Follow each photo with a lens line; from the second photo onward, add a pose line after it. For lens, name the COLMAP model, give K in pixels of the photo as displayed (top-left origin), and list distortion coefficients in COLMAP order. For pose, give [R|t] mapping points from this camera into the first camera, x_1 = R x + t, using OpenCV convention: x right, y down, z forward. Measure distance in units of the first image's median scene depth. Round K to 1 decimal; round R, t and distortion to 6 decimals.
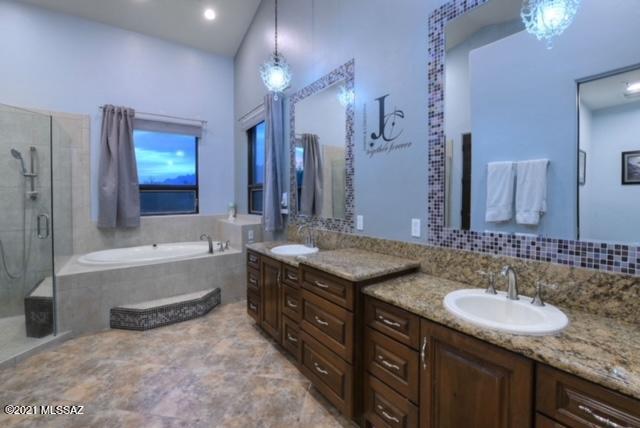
lens RADIAL K [[277.7, 0, 319.8], [0, 277.7, 206.3], [0, 0, 1]] dist [-0.000607, -0.000449]
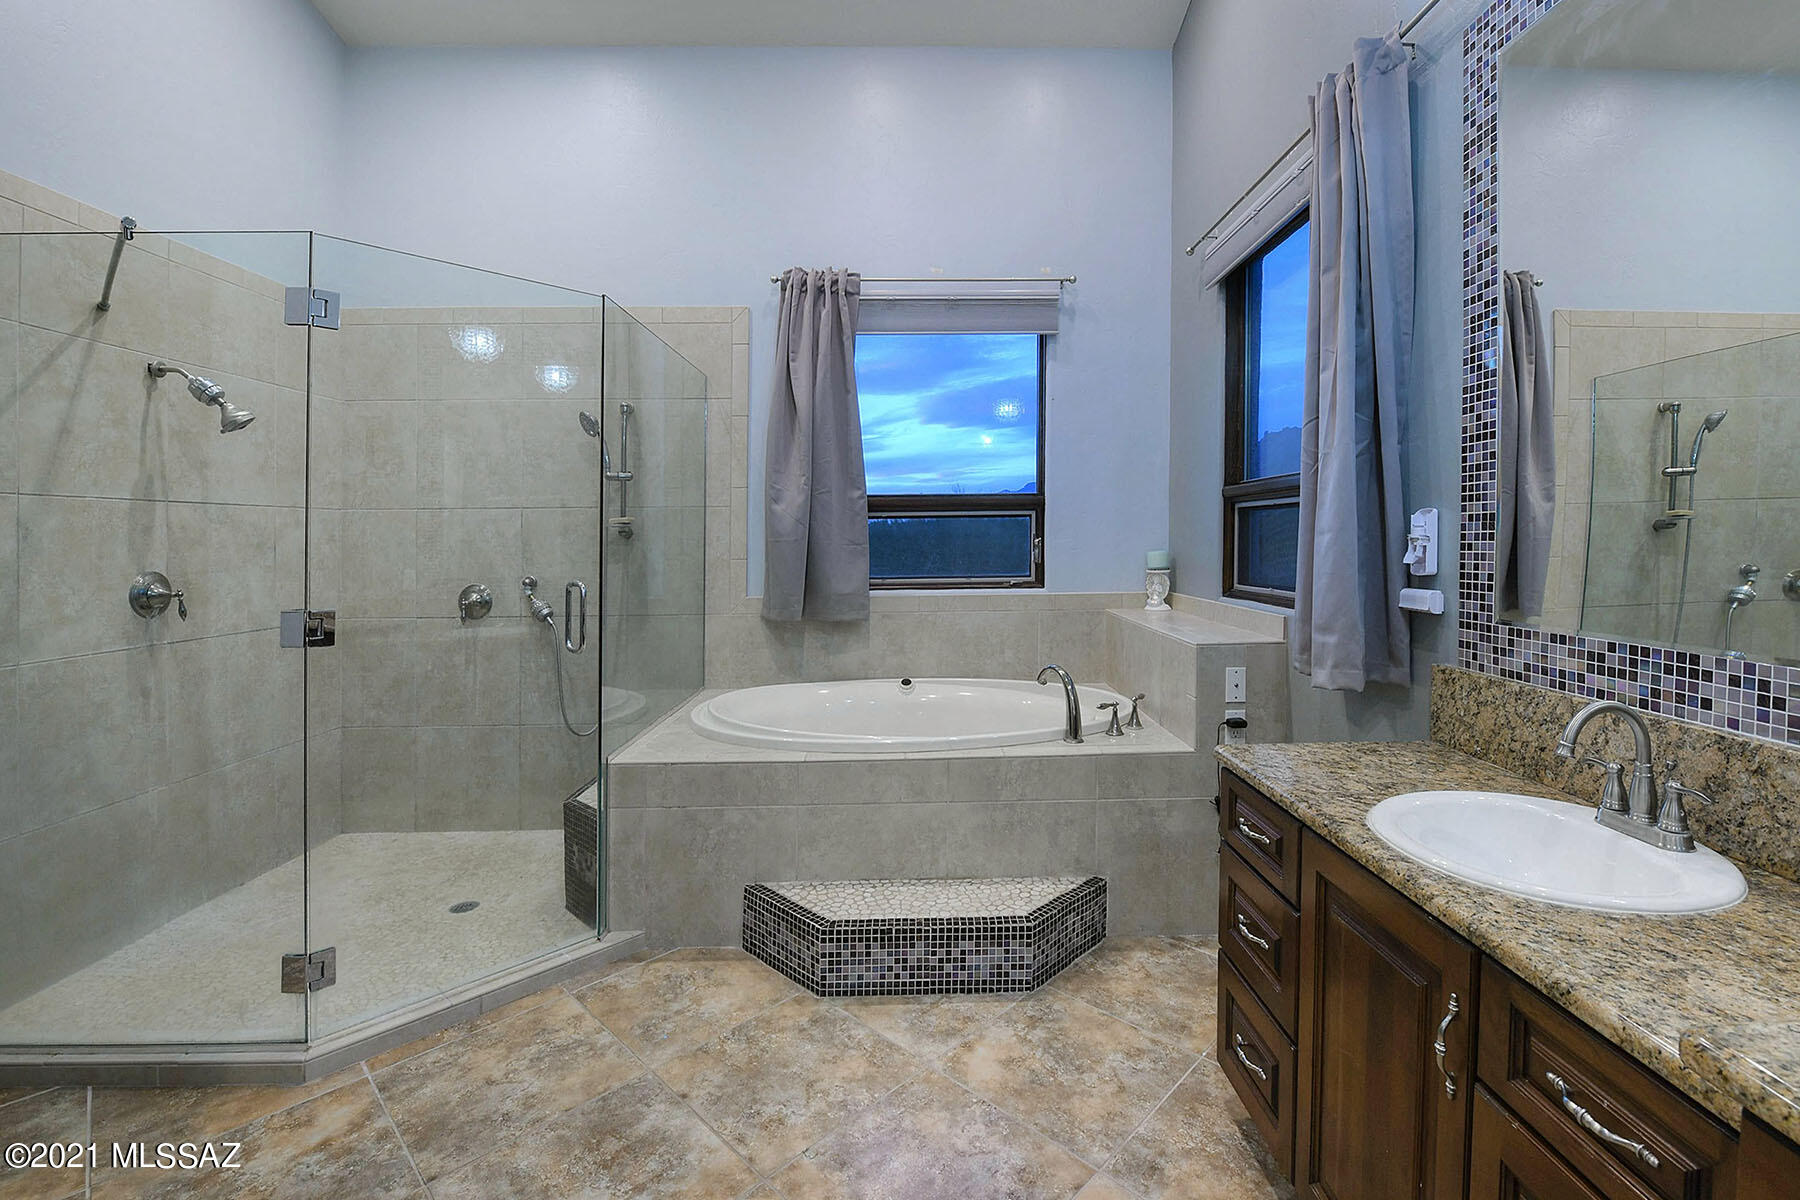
lens RADIAL K [[730.0, 0, 824.3], [0, 730.0, 546.9], [0, 0, 1]] dist [-0.014858, -0.000227]
pose [[0.737034, 0.010511, -0.675774, -0.103149], [-0.022259, 0.999714, -0.008727, -0.007744], [0.675489, 0.021474, 0.737057, 0.341227]]
